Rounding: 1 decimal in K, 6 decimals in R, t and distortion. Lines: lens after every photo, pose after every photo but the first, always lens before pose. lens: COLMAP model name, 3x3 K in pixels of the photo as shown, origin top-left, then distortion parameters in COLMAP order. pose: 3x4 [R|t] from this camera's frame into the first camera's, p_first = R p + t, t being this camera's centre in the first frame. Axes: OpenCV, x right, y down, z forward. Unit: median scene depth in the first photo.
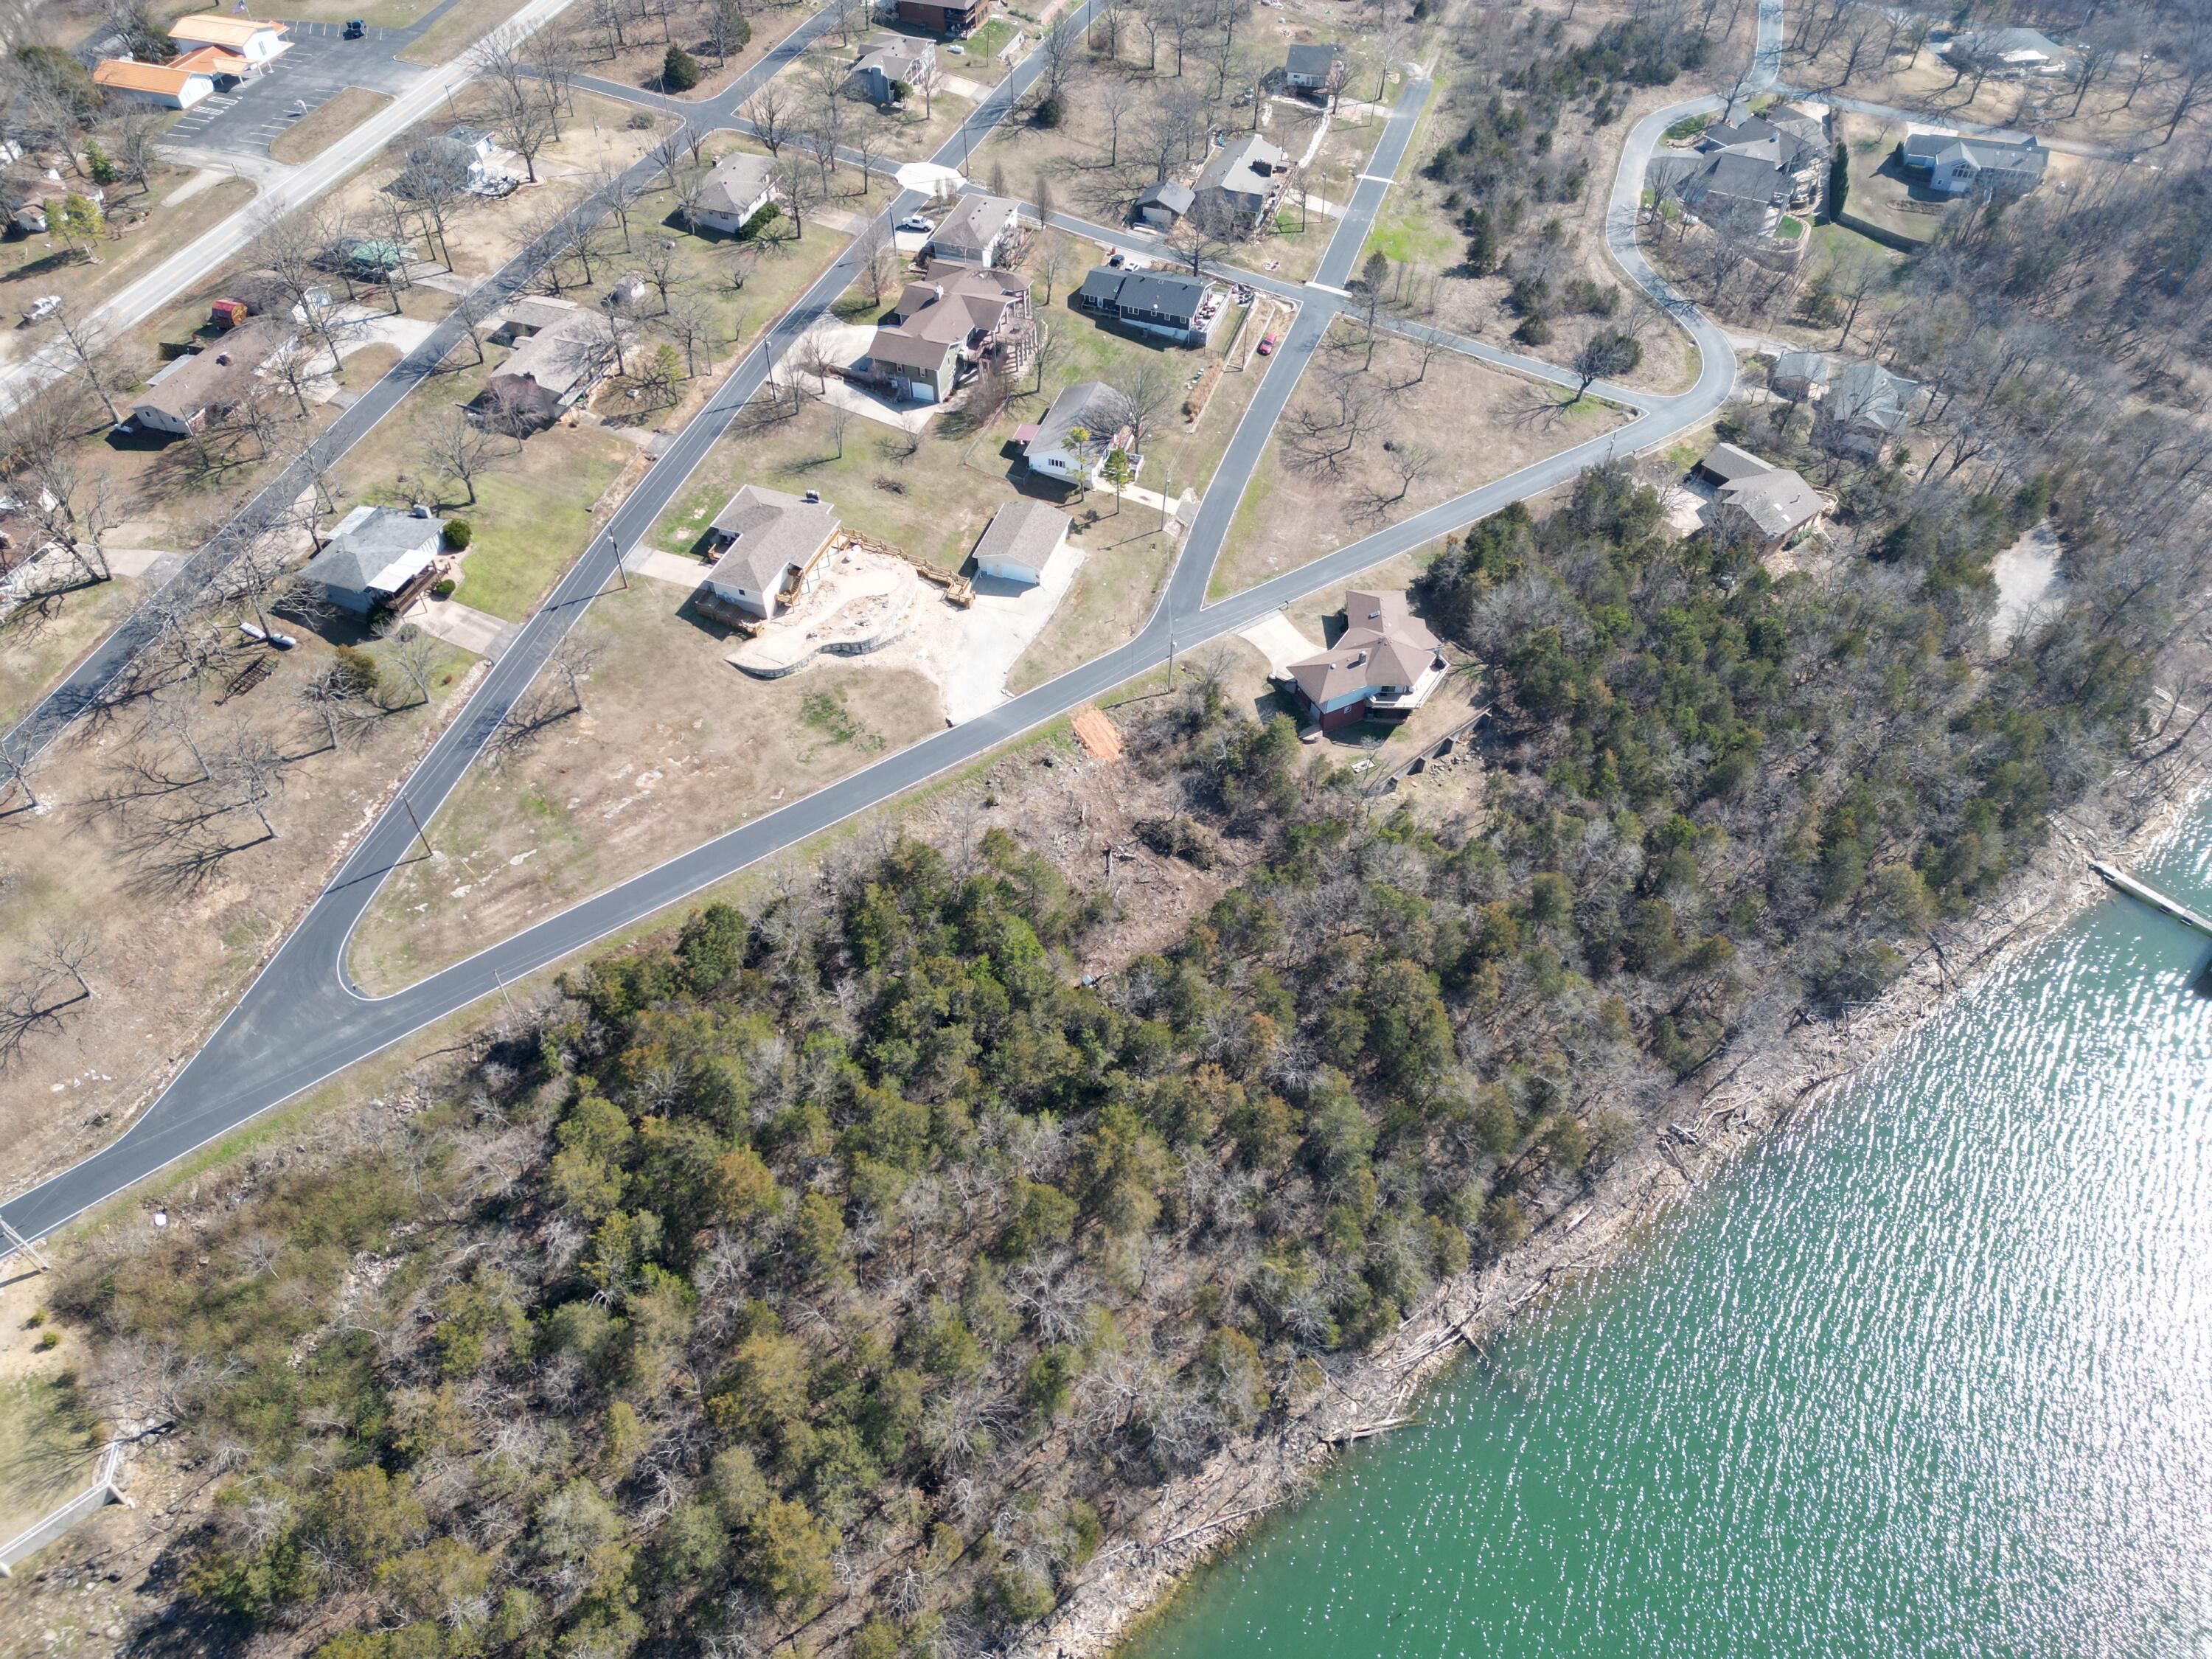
lens RADIAL K [[1555.6, 0, 1099.6], [0, 1555.6, 817.0], [0, 0, 1]] dist [0.077439, -0.071994]
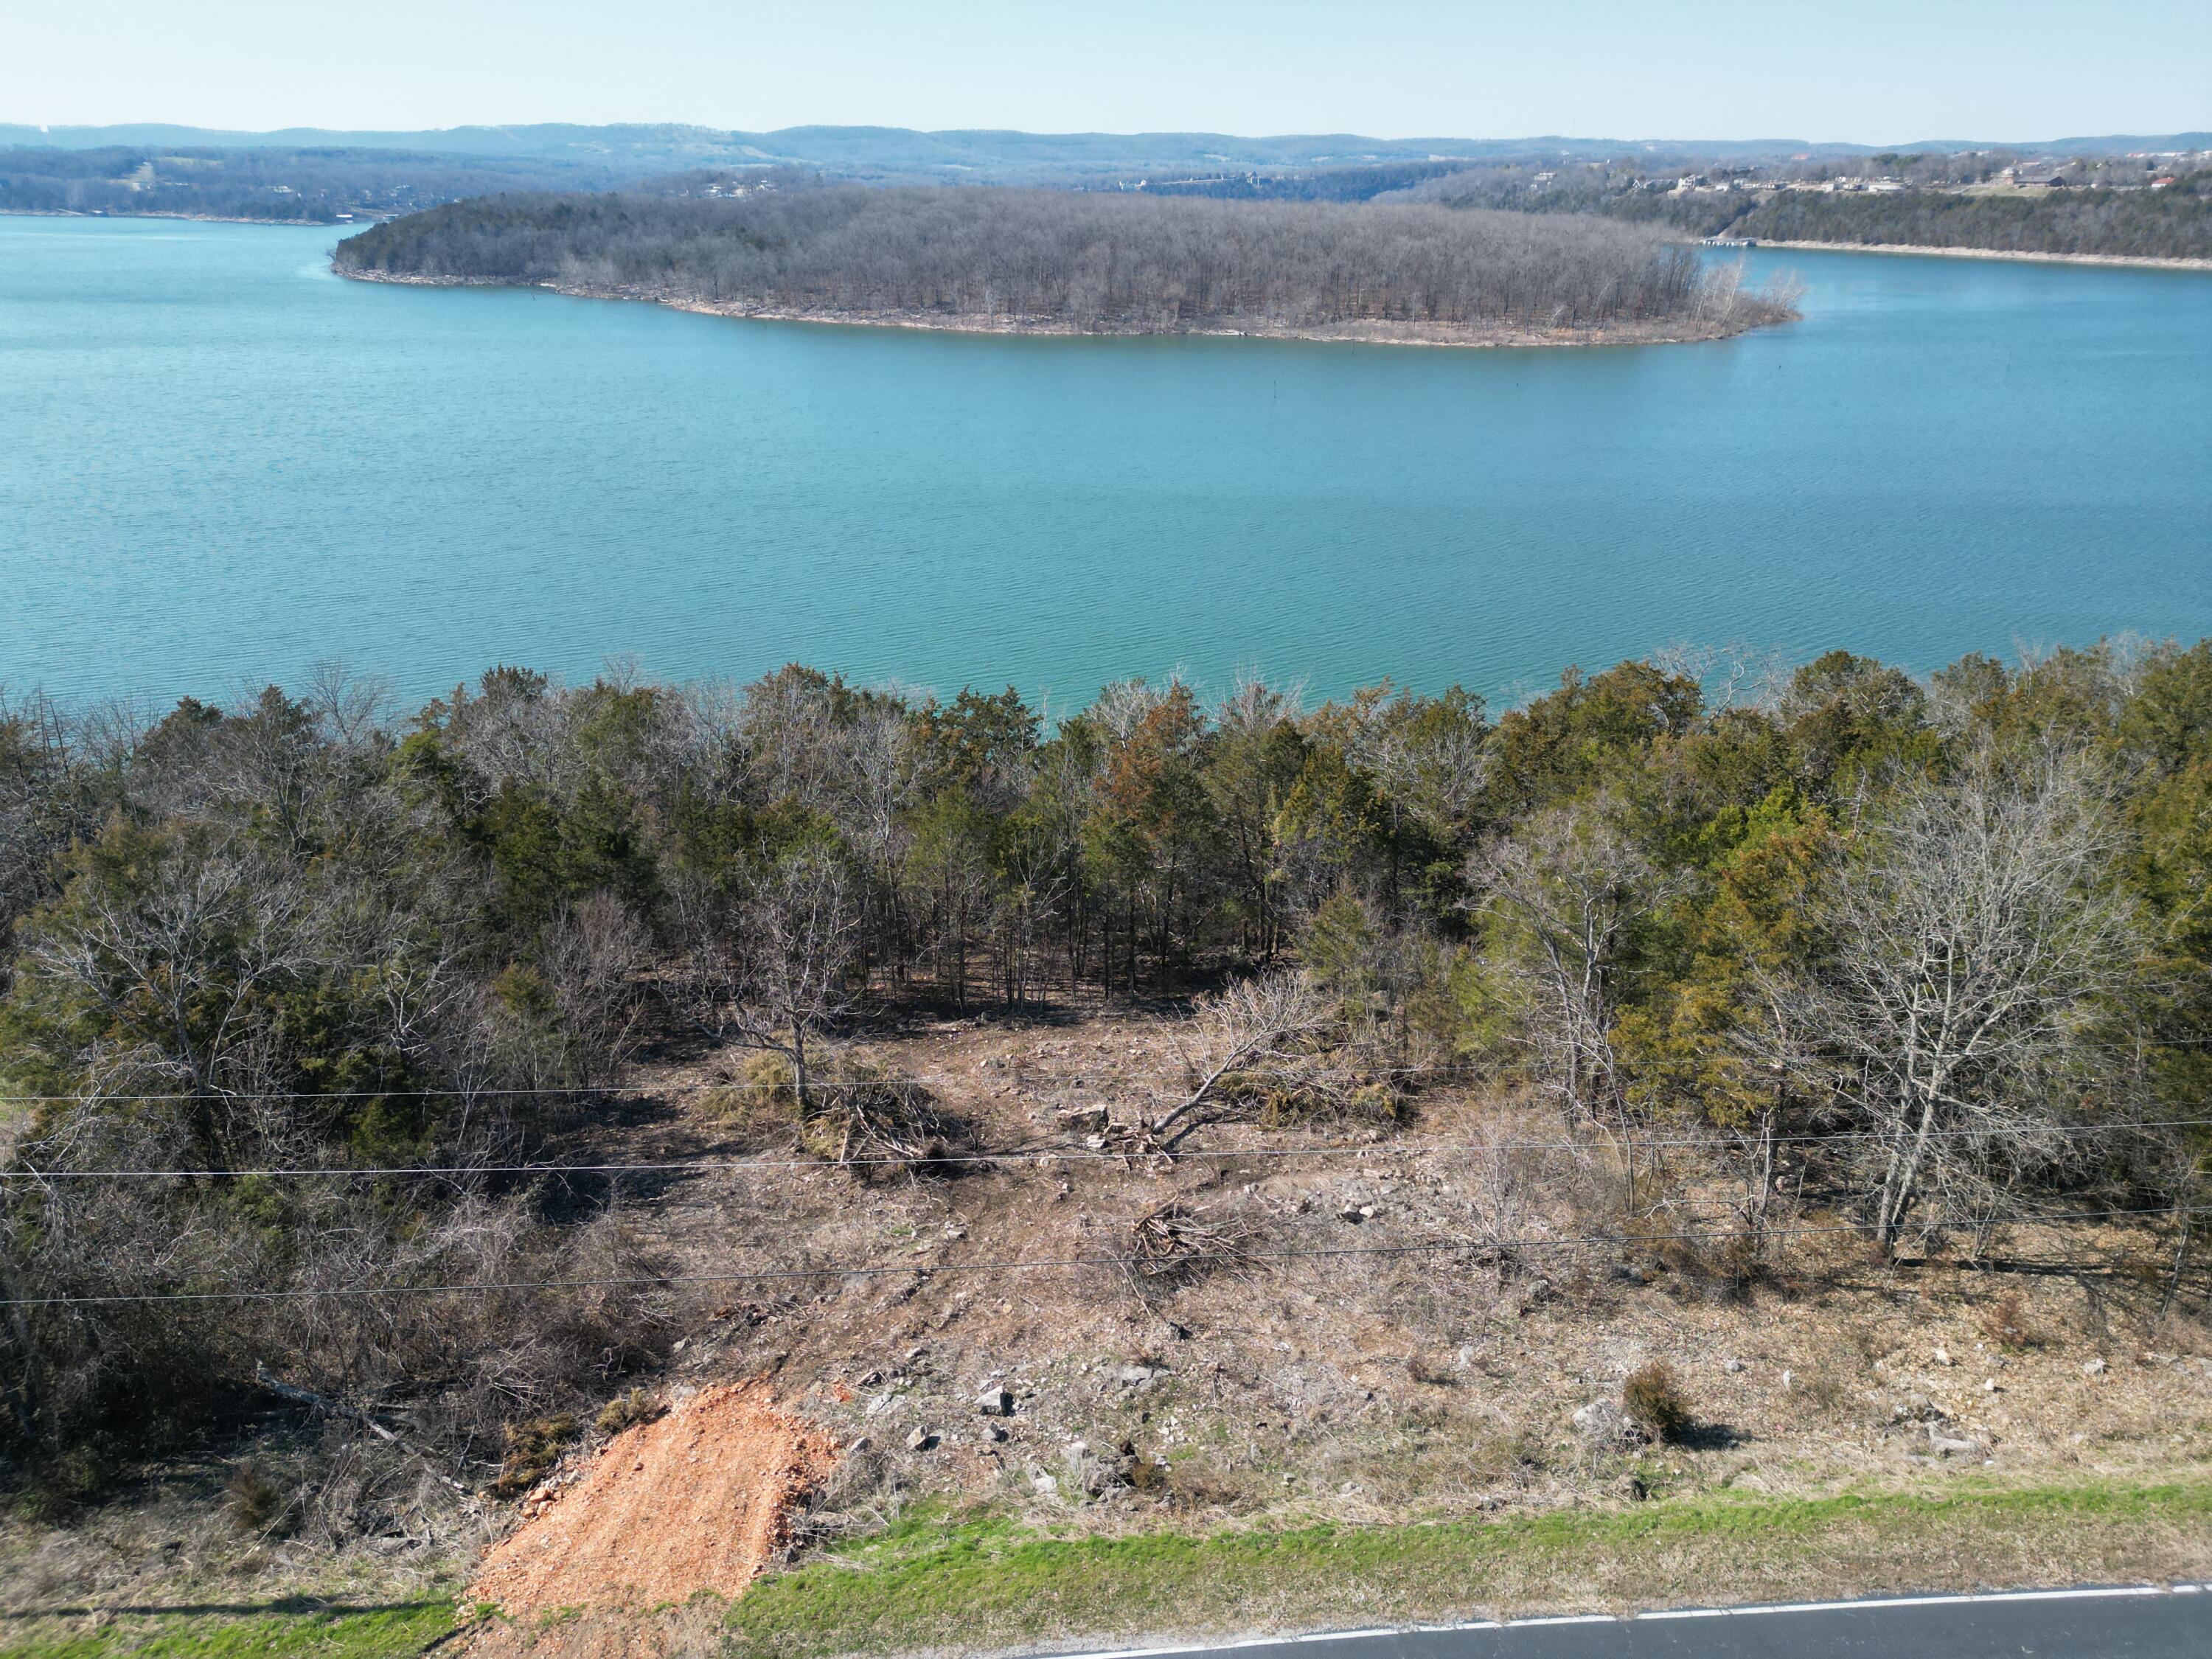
lens RADIAL K [[1555.6, 0, 1099.6], [0, 1555.6, 817.0], [0, 0, 1]] dist [0.077439, -0.071994]
pose [[-0.820654, -0.219991, 0.527381, -0.089616], [0.416763, 0.400992, 0.815791, -0.170781], [-0.390942, 0.889275, -0.237392, 0.965229]]
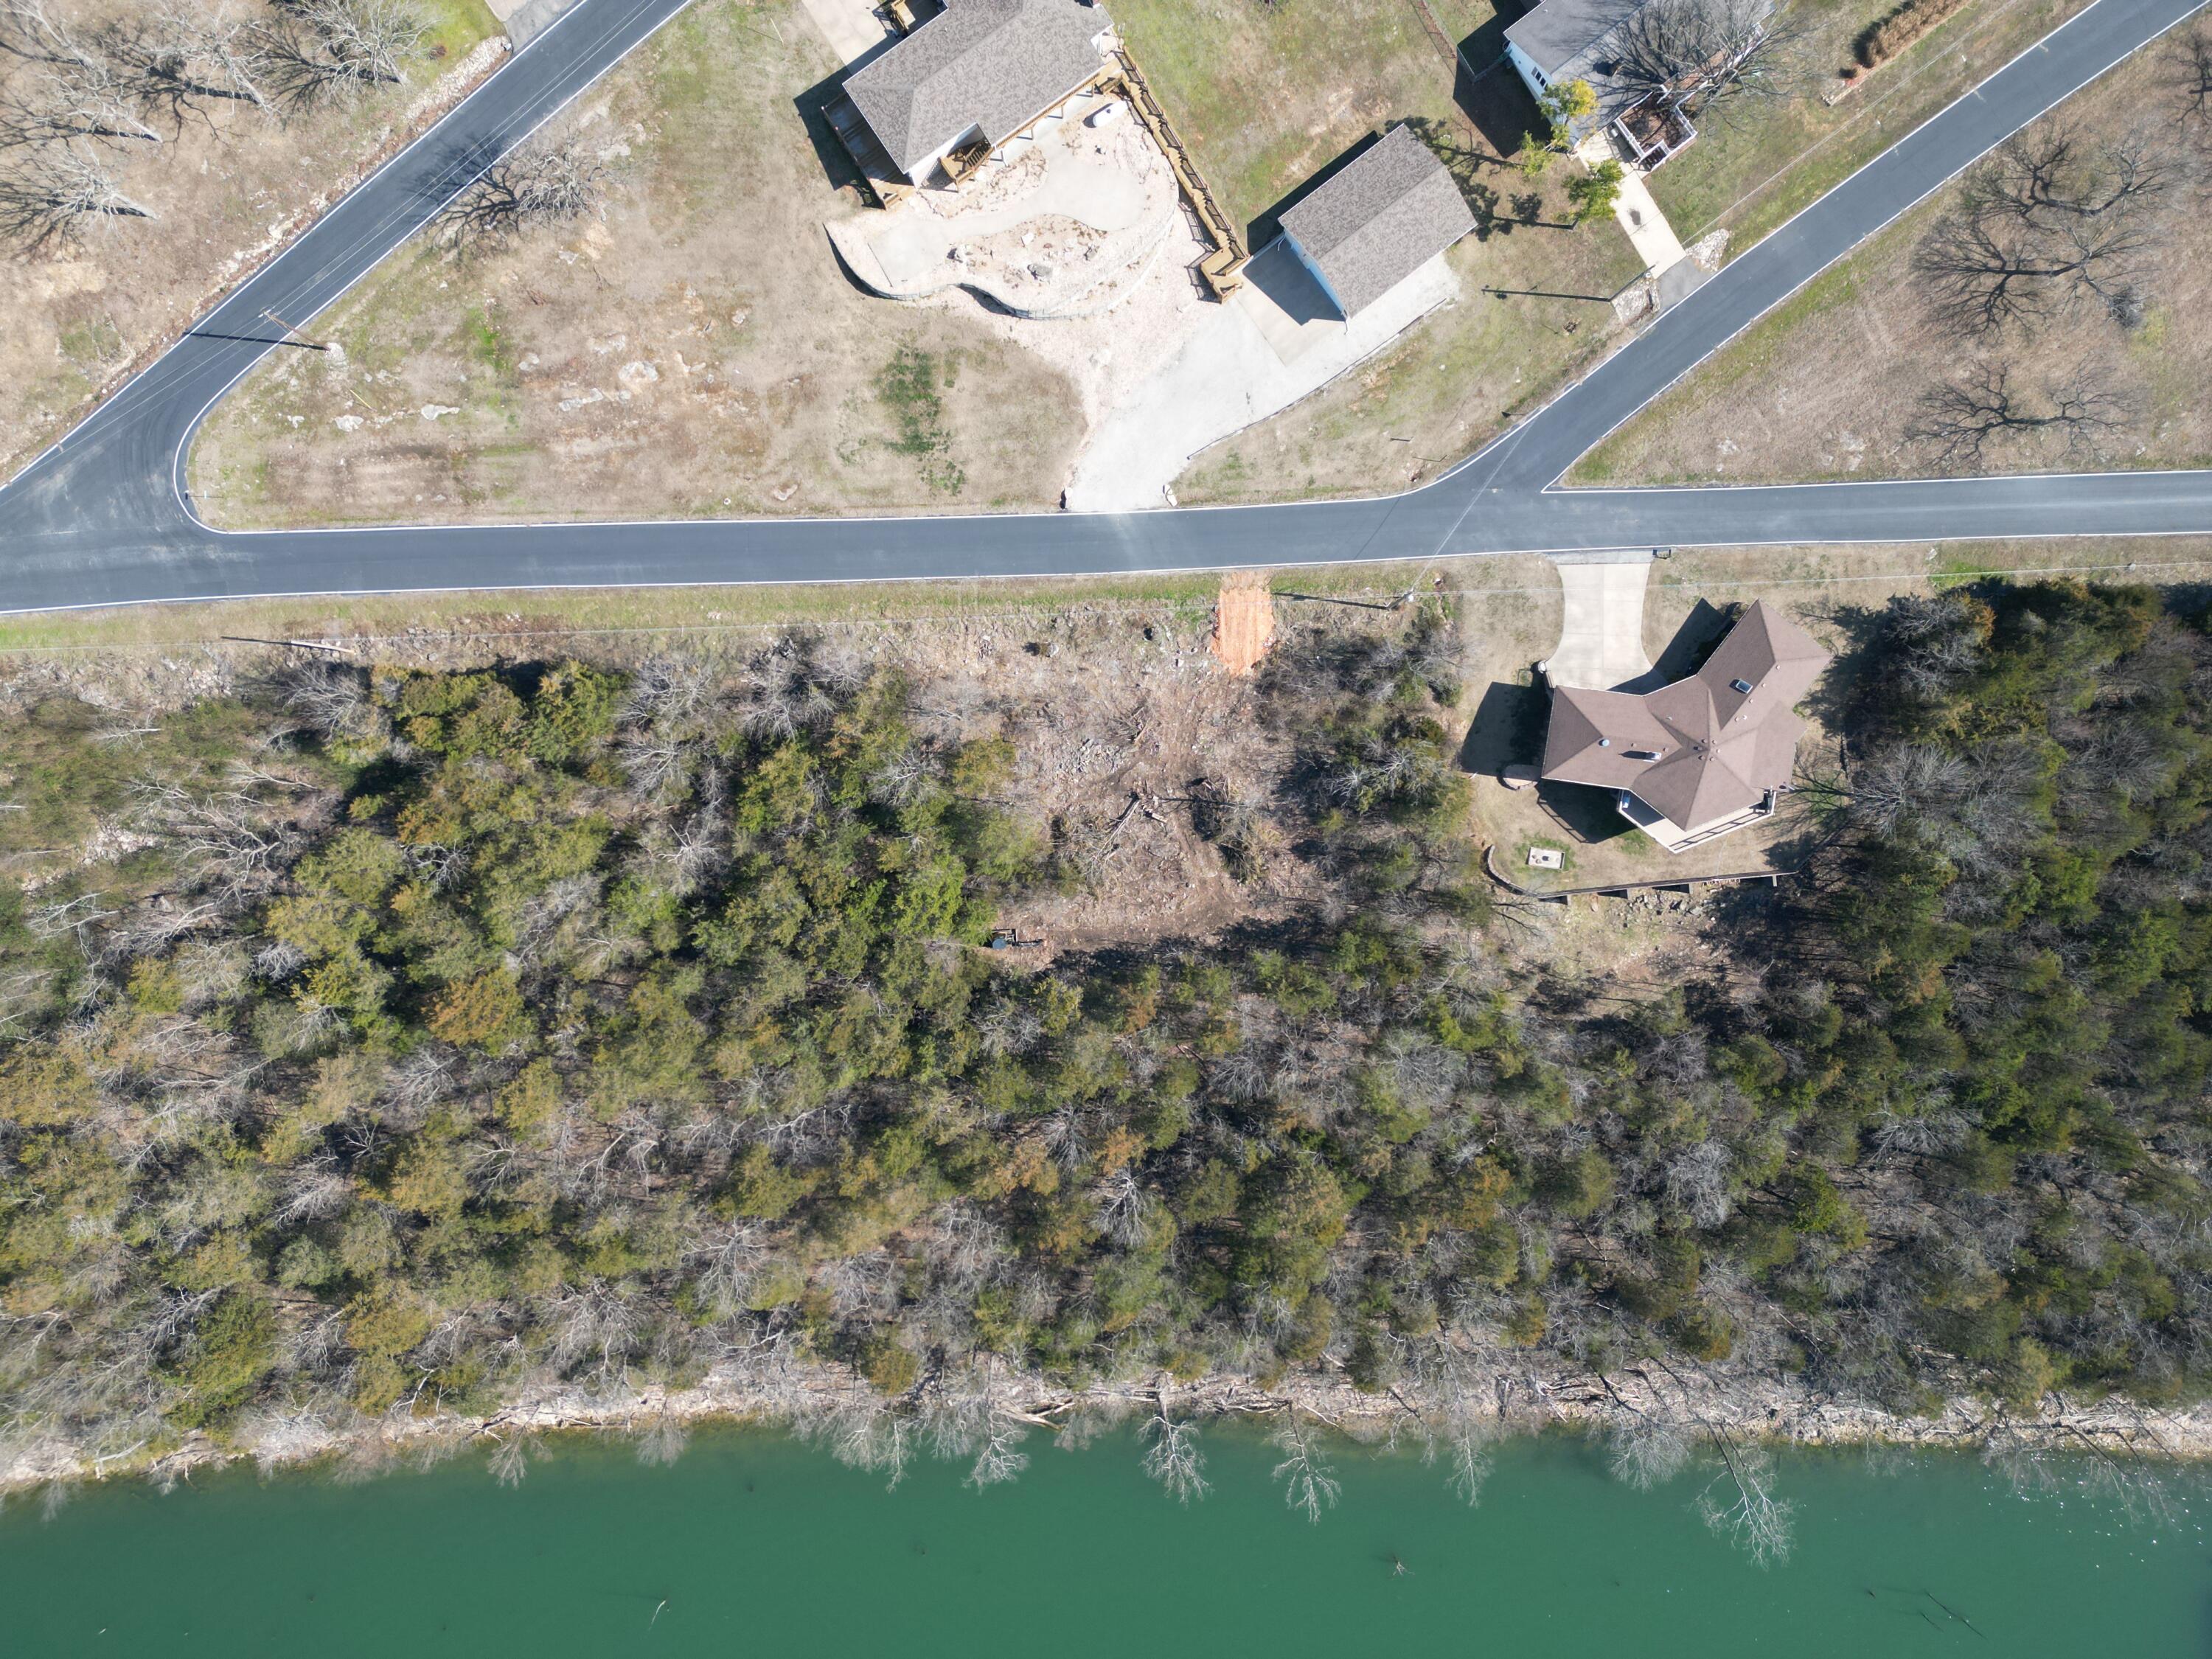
lens RADIAL K [[1541.1, 0, 1098.0], [0, 1541.1, 828.8], [0, 0, 1]] dist [0.065576, -0.057994]
pose [[0.812437, 0.583036, -0.003829, 0.001784], [-0.419396, 0.588949, 0.690830, -0.443026], [0.405034, -0.559650, 0.723007, 0.433365]]
